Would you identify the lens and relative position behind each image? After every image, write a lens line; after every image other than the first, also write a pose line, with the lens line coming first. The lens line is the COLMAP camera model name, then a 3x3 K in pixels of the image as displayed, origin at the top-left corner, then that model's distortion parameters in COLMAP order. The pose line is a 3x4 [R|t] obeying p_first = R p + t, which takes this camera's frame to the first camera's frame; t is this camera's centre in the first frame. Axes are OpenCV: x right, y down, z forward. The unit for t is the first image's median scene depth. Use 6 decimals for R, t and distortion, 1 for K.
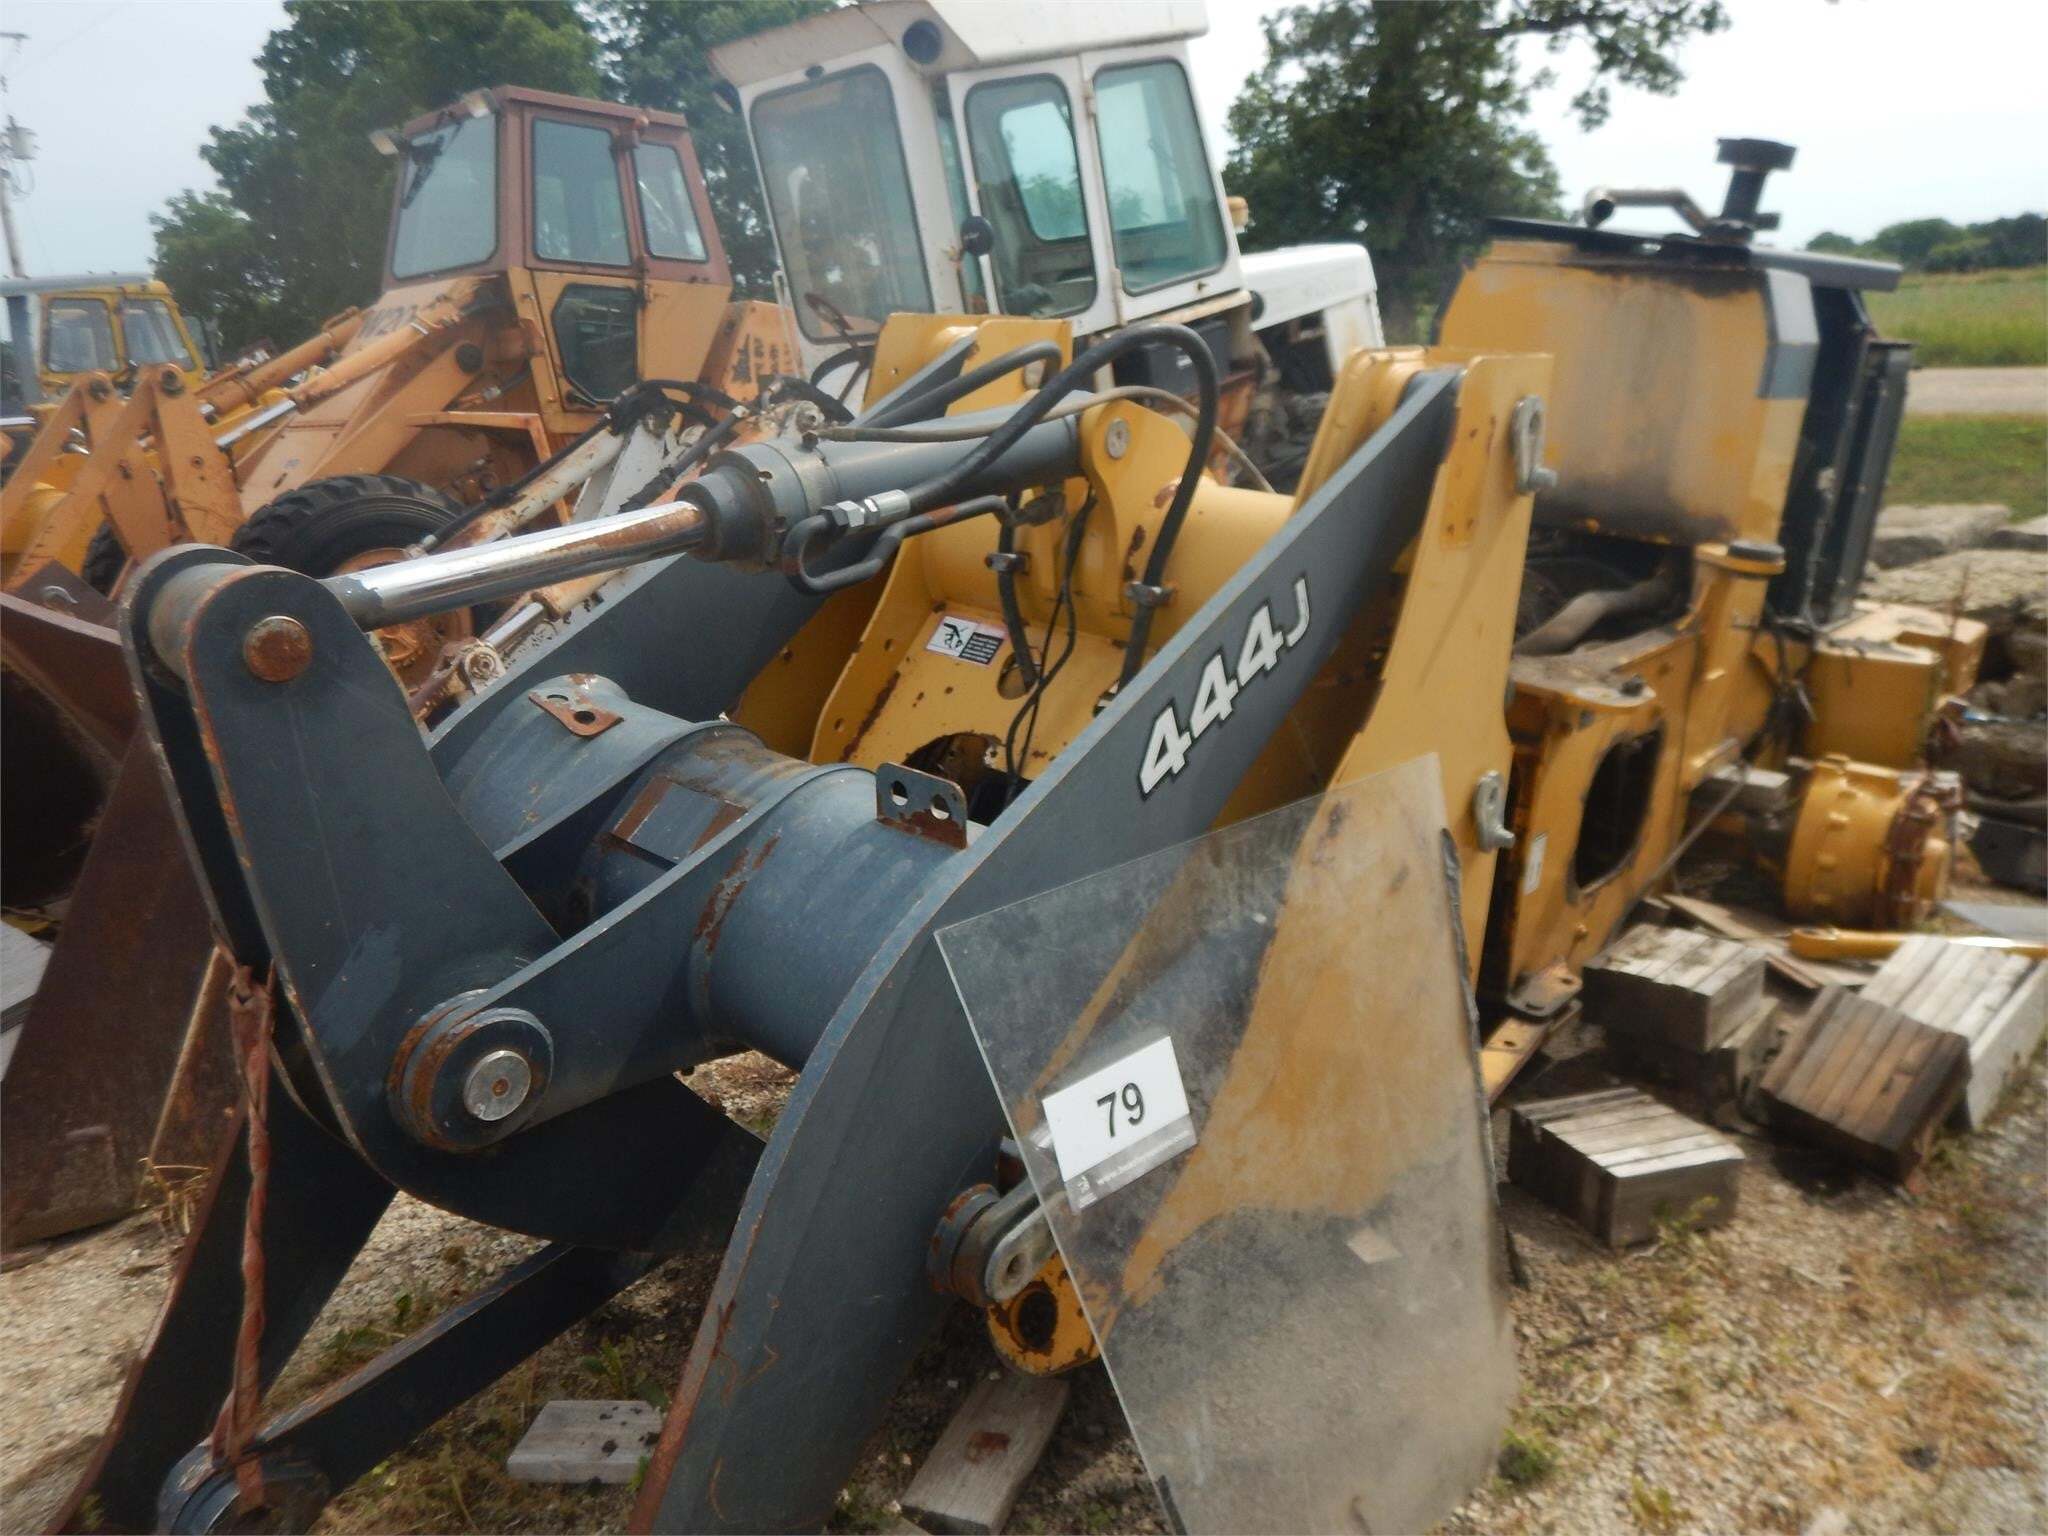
lens RADIAL K [[1421.7, 0, 1024.0], [0, 1421.7, 768.0], [0, 0, 1]] dist [0.001618, 0.000215]
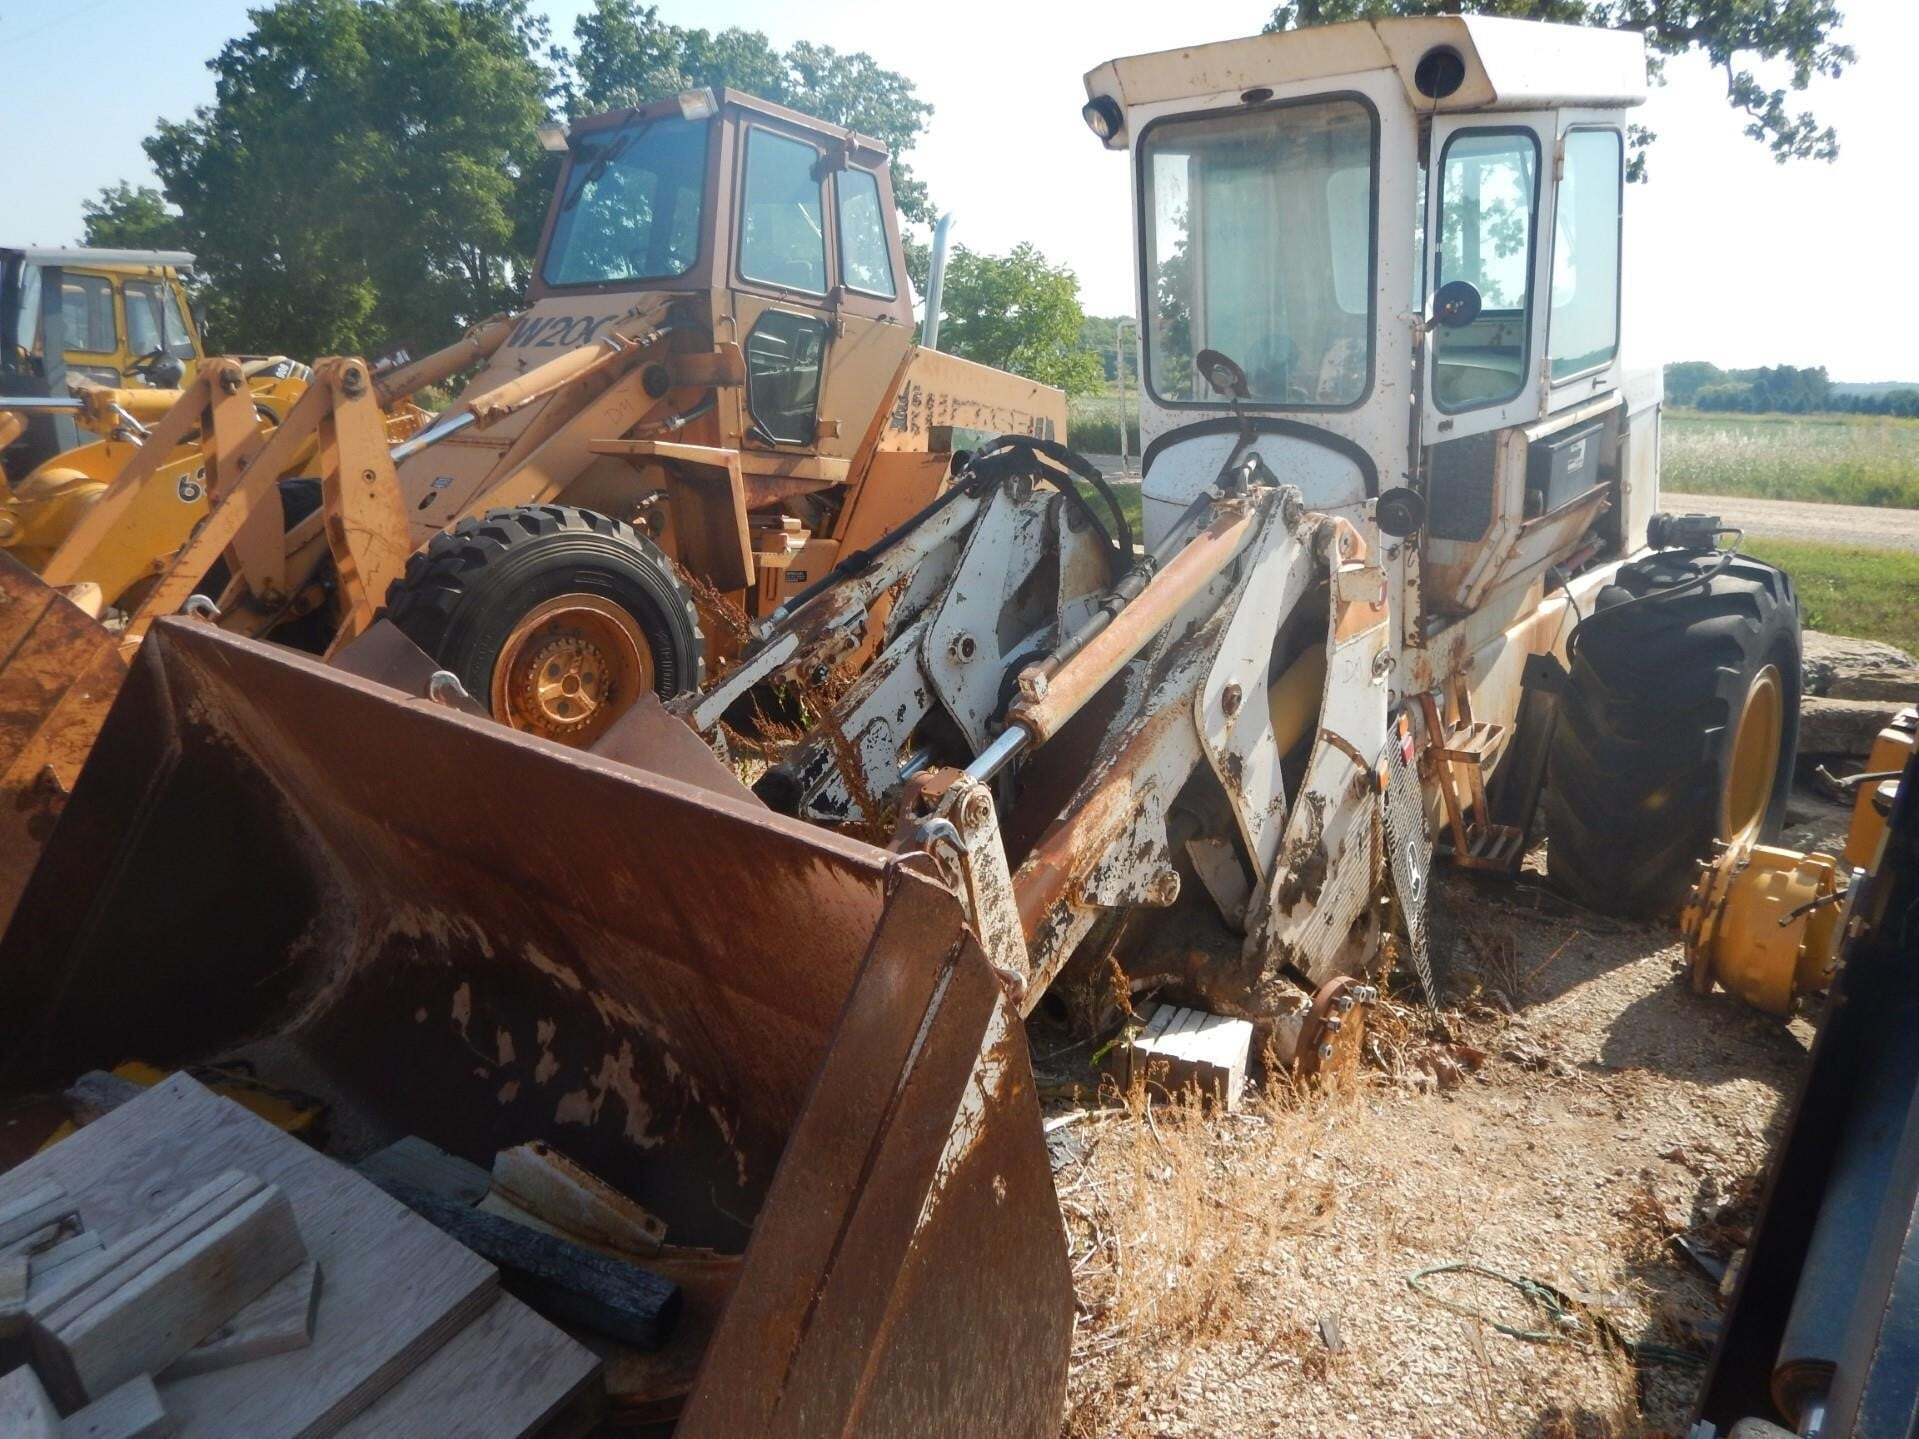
lens RADIAL K [[1332.2, 0, 959.5], [0, 1332.2, 719.5], [0, 0, 1]] dist [0.001618, 0.000215]
pose [[0.994993, 0.073278, 0.067961, -0.241778], [-0.069427, 0.995935, -0.057390, -0.043431], [-0.071890, 0.052385, 0.996036, 0.168210]]
